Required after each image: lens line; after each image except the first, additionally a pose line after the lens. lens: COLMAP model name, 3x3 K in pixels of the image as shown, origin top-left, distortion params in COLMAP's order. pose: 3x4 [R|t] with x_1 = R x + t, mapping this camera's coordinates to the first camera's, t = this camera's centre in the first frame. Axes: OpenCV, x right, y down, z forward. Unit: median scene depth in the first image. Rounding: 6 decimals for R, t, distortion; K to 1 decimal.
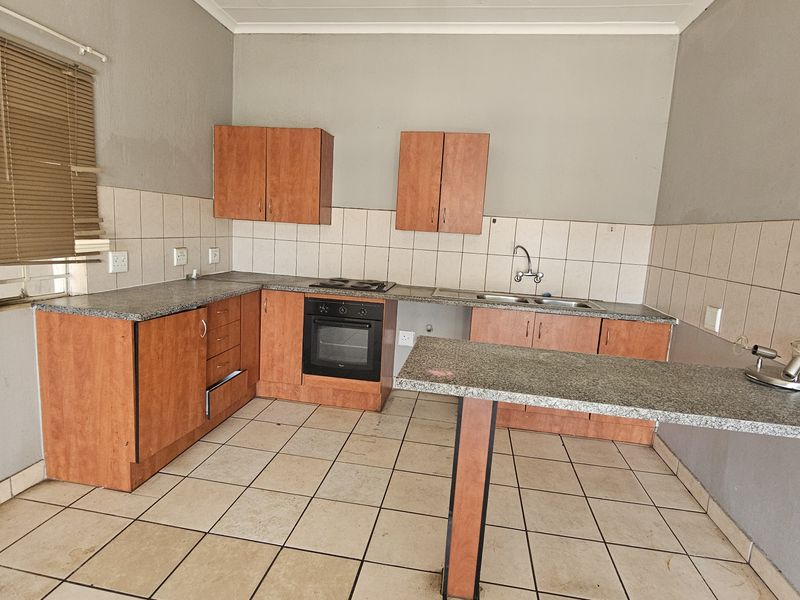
lens RADIAL K [[434.0, 0, 406.6], [0, 434.0, 292.9], [0, 0, 1]] dist [0.003070, -0.000069]
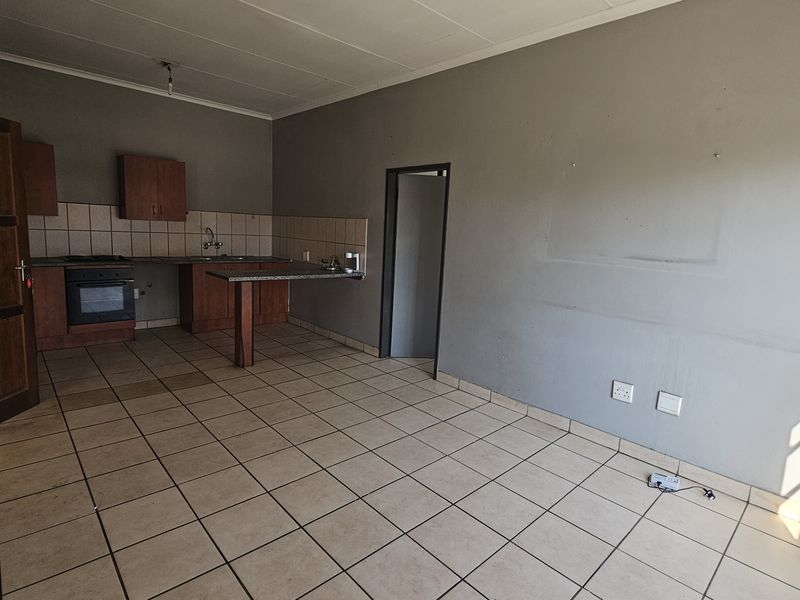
lens RADIAL K [[434.0, 0, 406.6], [0, 434.0, 292.9], [0, 0, 1]] dist [0.003070, -0.000069]
pose [[0.615649, -0.146569, 0.774270, -0.654560], [0.100280, 0.989134, 0.107506, 0.043916], [-0.781614, 0.011458, 0.623657, -0.725722]]
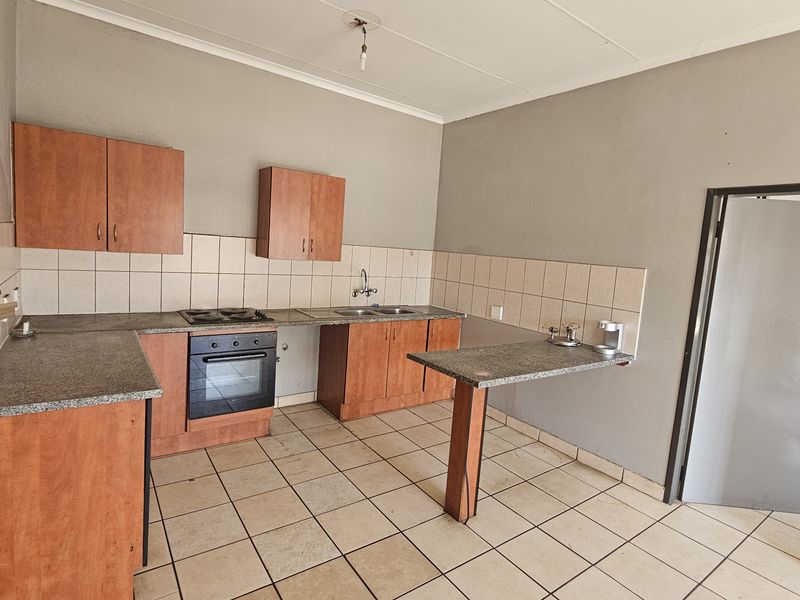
lens RADIAL K [[434.0, 0, 406.6], [0, 434.0, 292.9], [0, 0, 1]] dist [0.003070, -0.000069]
pose [[0.708697, -0.085053, 0.700367, -0.546240], [0.071887, 0.996245, 0.048242, -0.093793], [-0.701841, 0.016158, 0.712150, 0.026606]]
